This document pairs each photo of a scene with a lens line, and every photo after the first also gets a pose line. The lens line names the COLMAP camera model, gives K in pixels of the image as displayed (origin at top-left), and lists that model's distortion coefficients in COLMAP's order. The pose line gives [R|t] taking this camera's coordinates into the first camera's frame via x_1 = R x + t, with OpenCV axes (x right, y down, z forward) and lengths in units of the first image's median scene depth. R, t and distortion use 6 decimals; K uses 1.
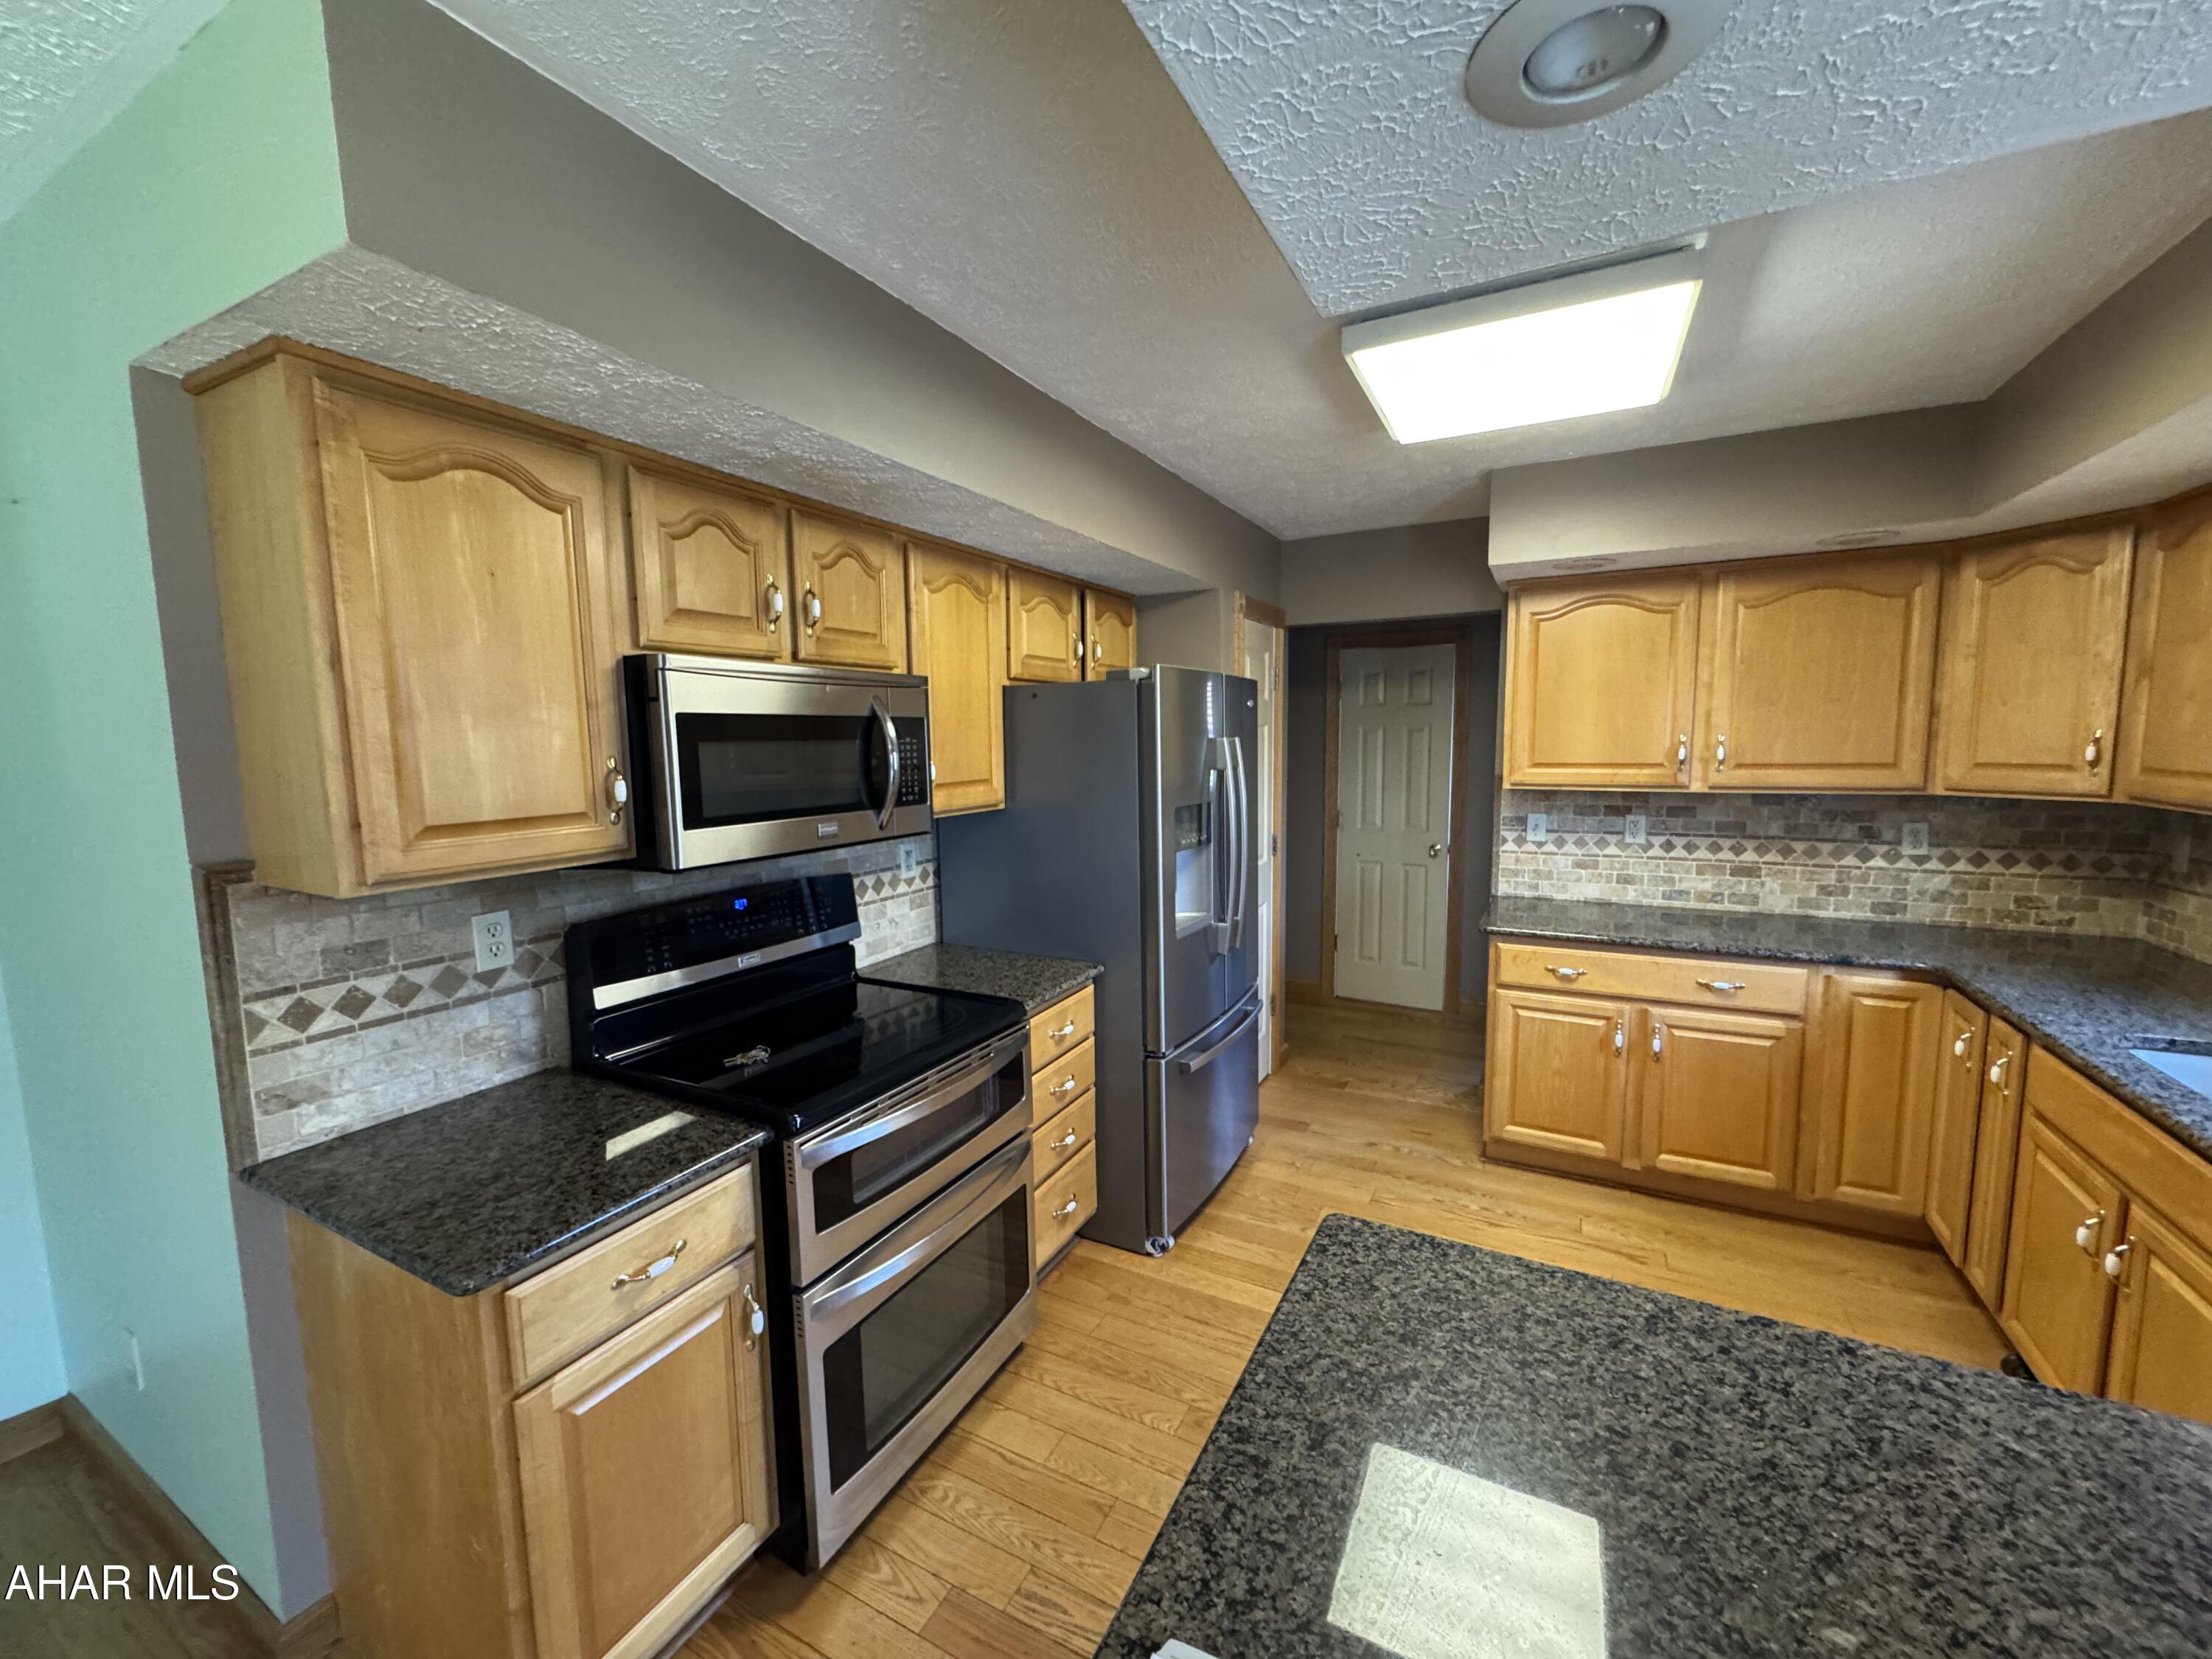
lens RADIAL K [[879.1, 0, 1102.2], [0, 879.1, 828.3], [0, 0, 1]] dist [-0.003537, 0.000658]
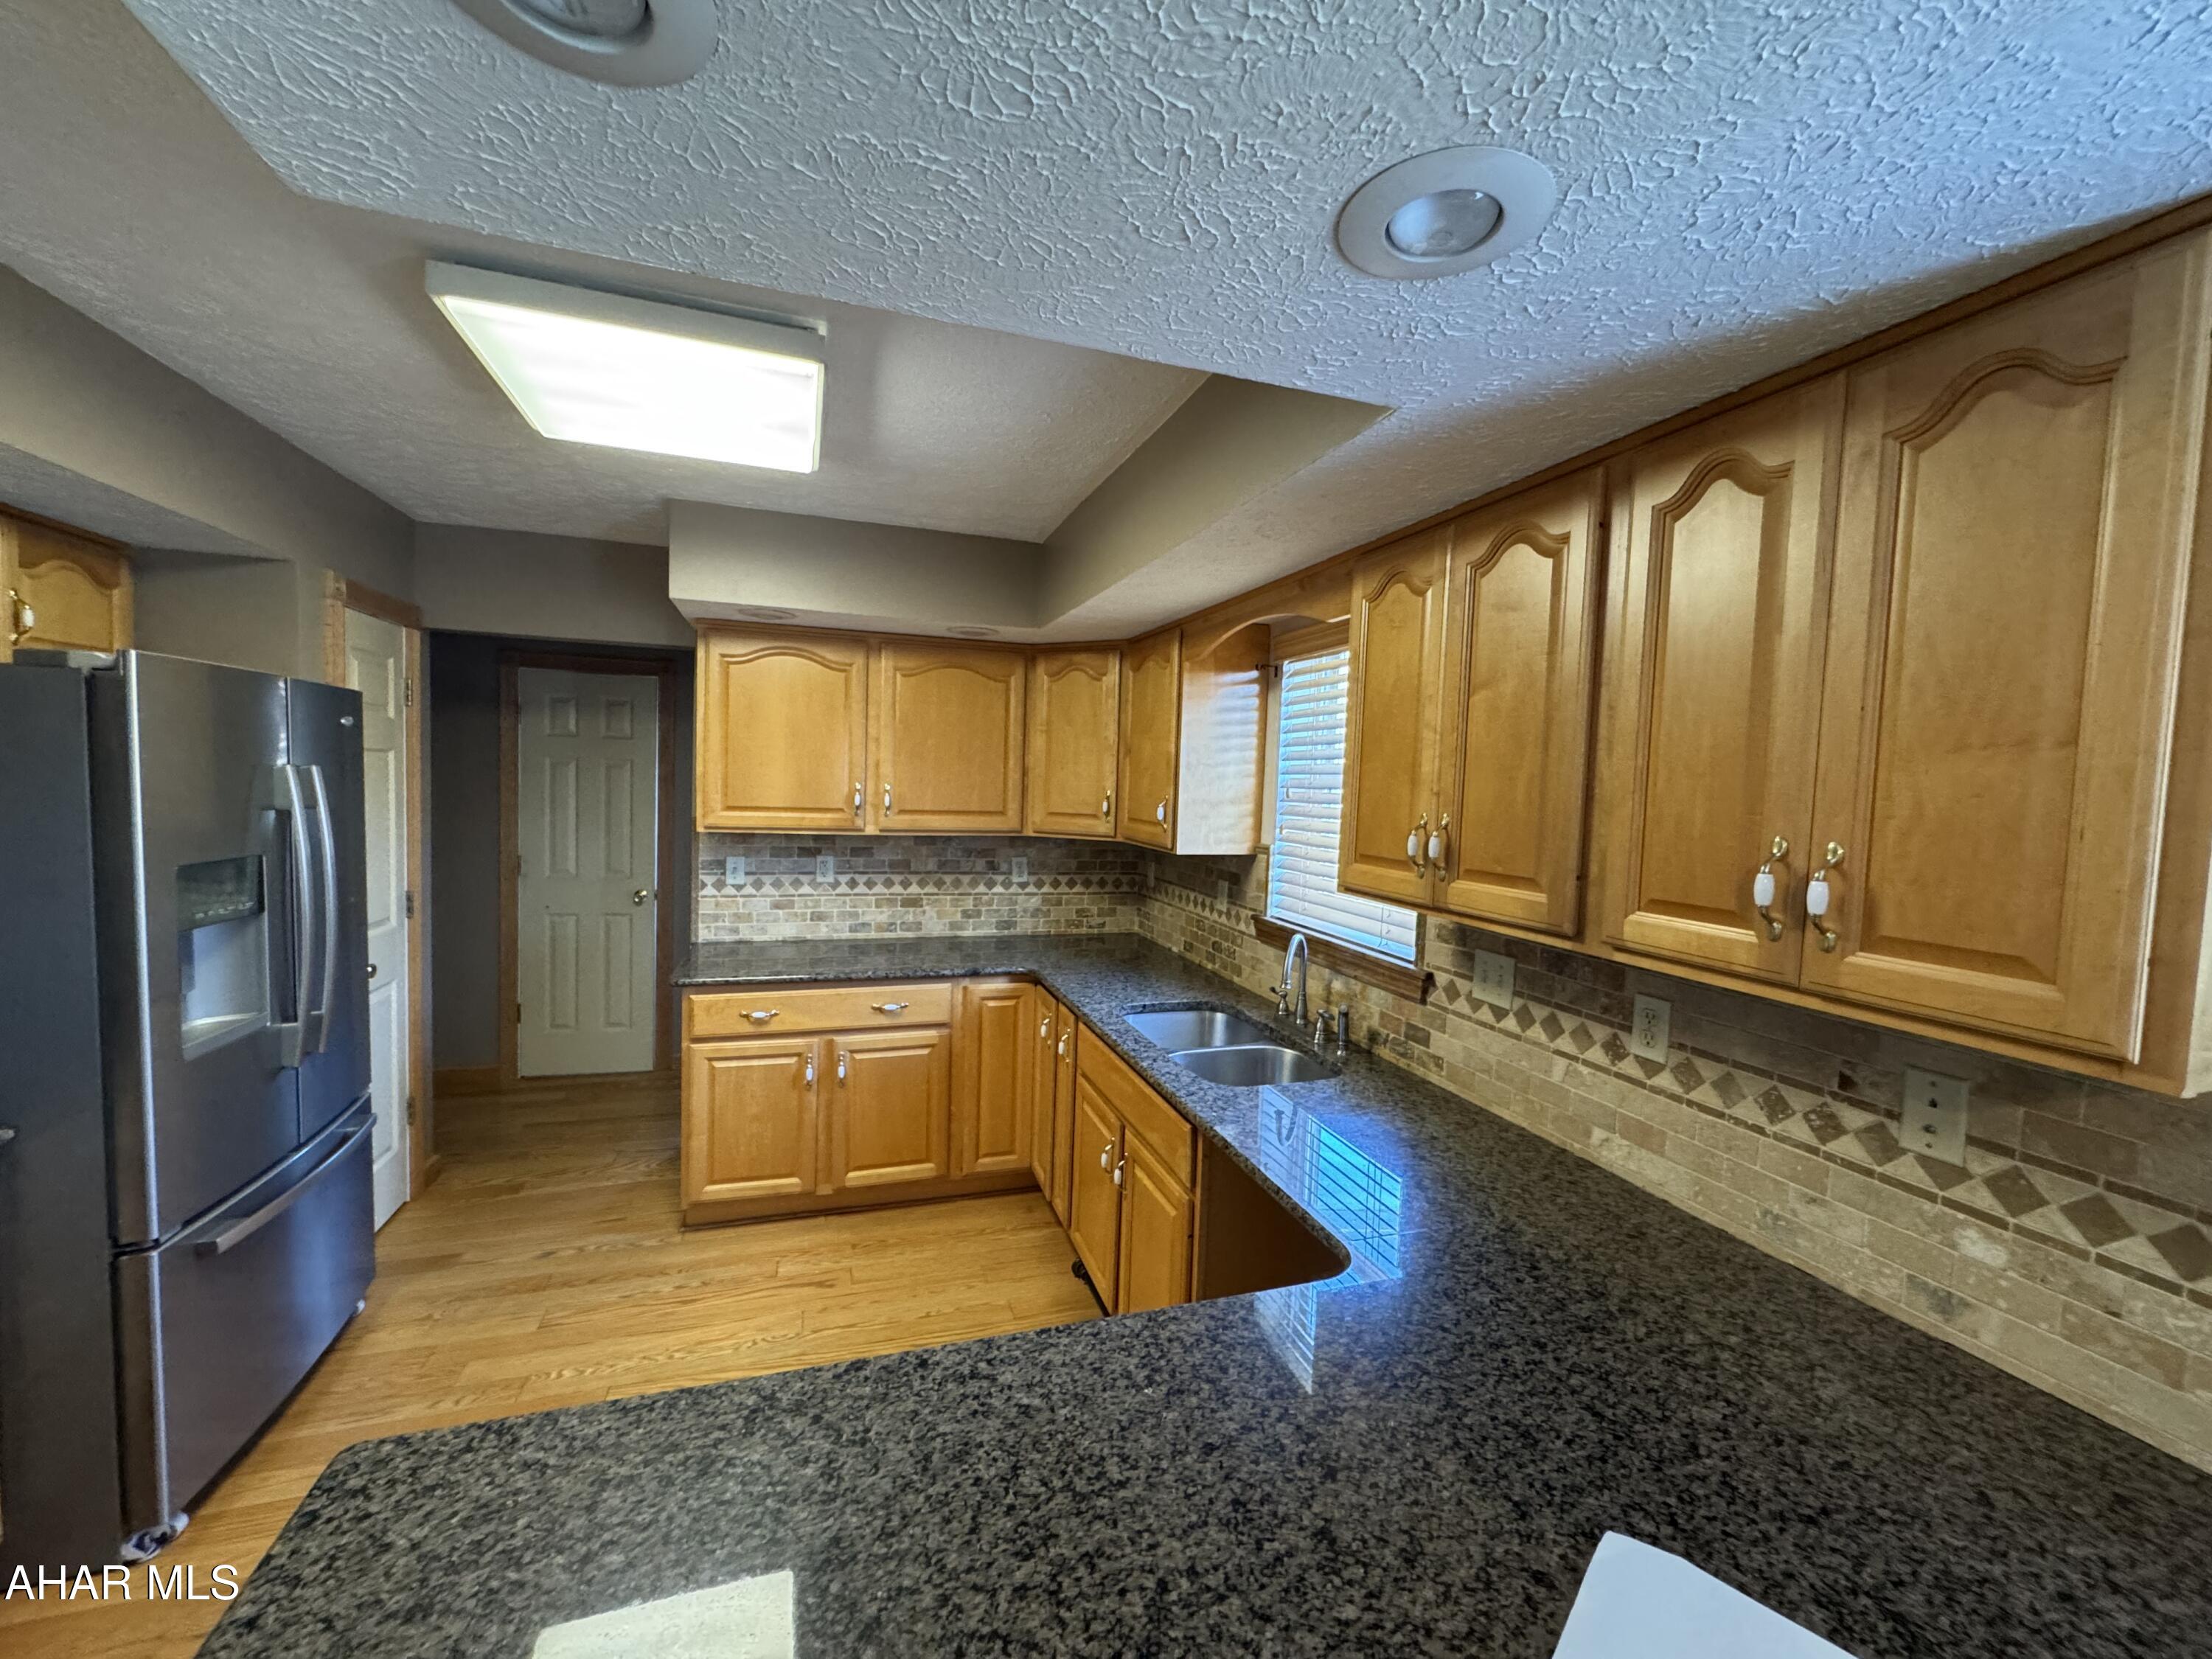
lens RADIAL K [[879.1, 0, 1101.8], [0, 879.1, 827.3], [0, 0, 1]] dist [-0.003537, 0.000658]
pose [[0.687081, -0.001617, 0.726579, 0.072014], [0.032822, 0.999046, -0.028815, -0.009077], [-0.725839, 0.043646, 0.686478, 0.021714]]
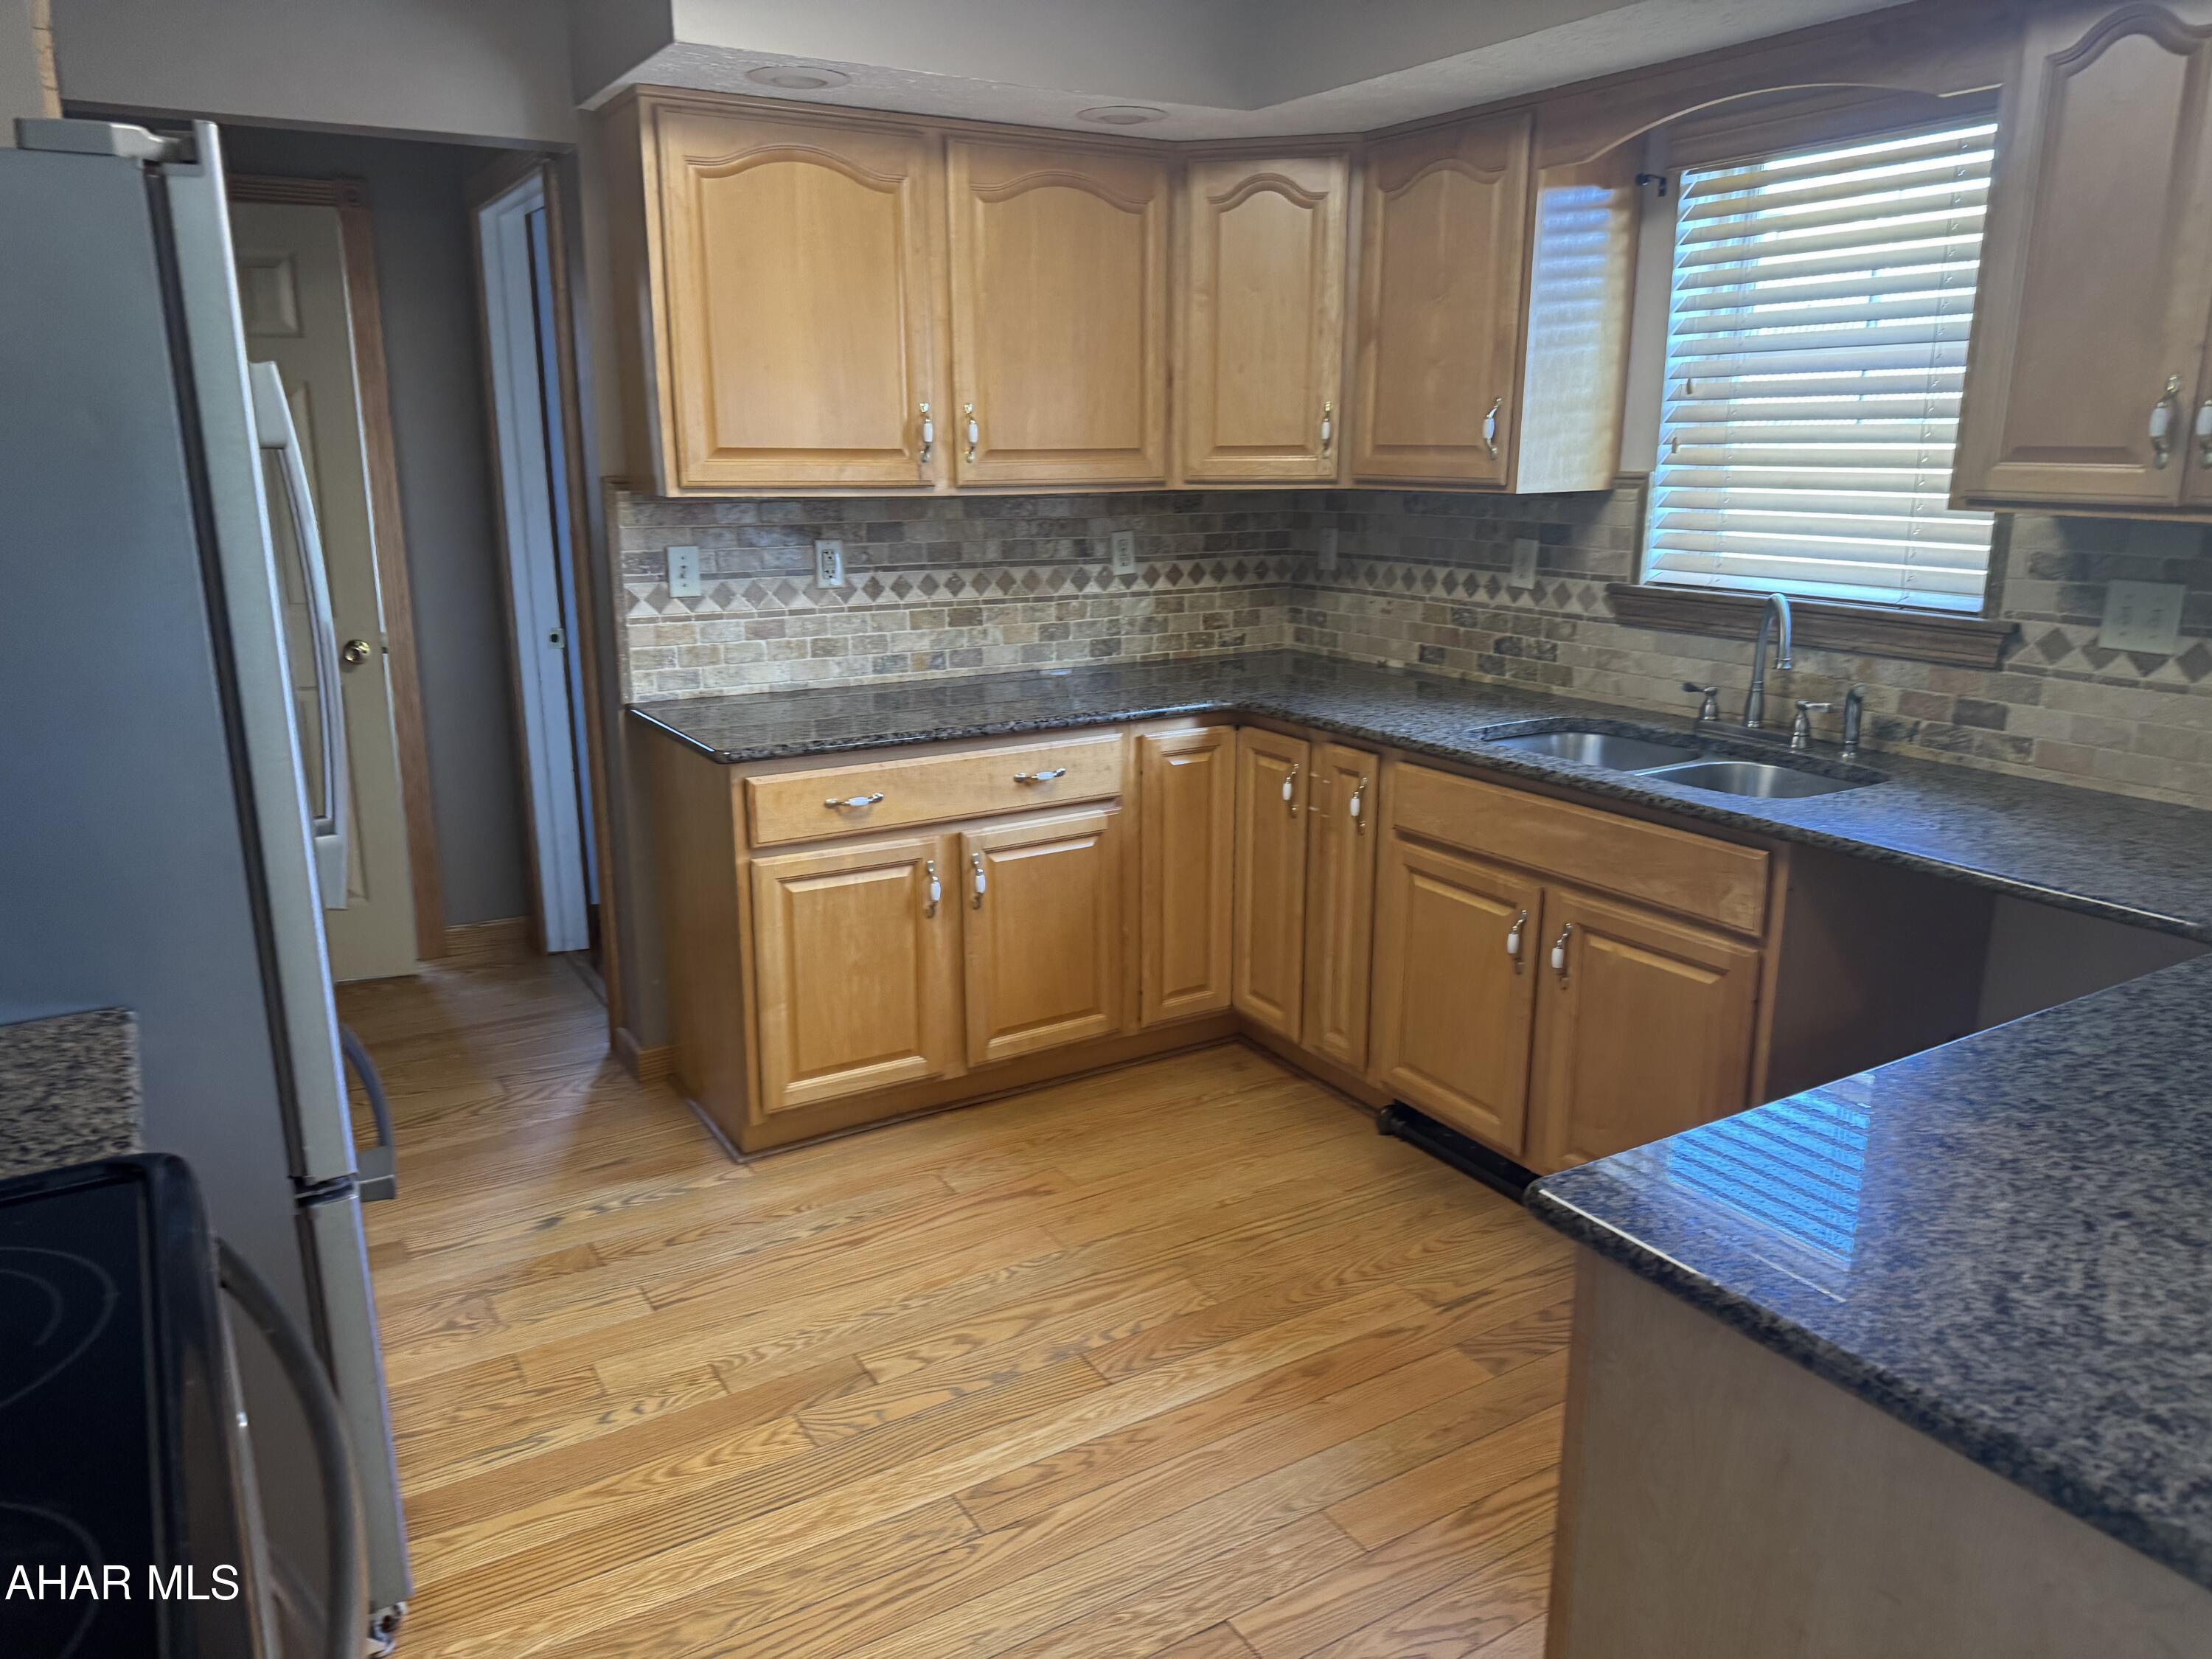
lens RADIAL K [[1549.0, 0, 1126.0], [0, 1549.0, 826.4], [0, 0, 1]] dist [0.087344, -0.046834]
pose [[0.496379, -0.194501, 0.846036, -0.291999], [0.084133, 0.980768, 0.176114, 0.007767], [-0.864019, -0.016240, 0.503197, 0.312555]]
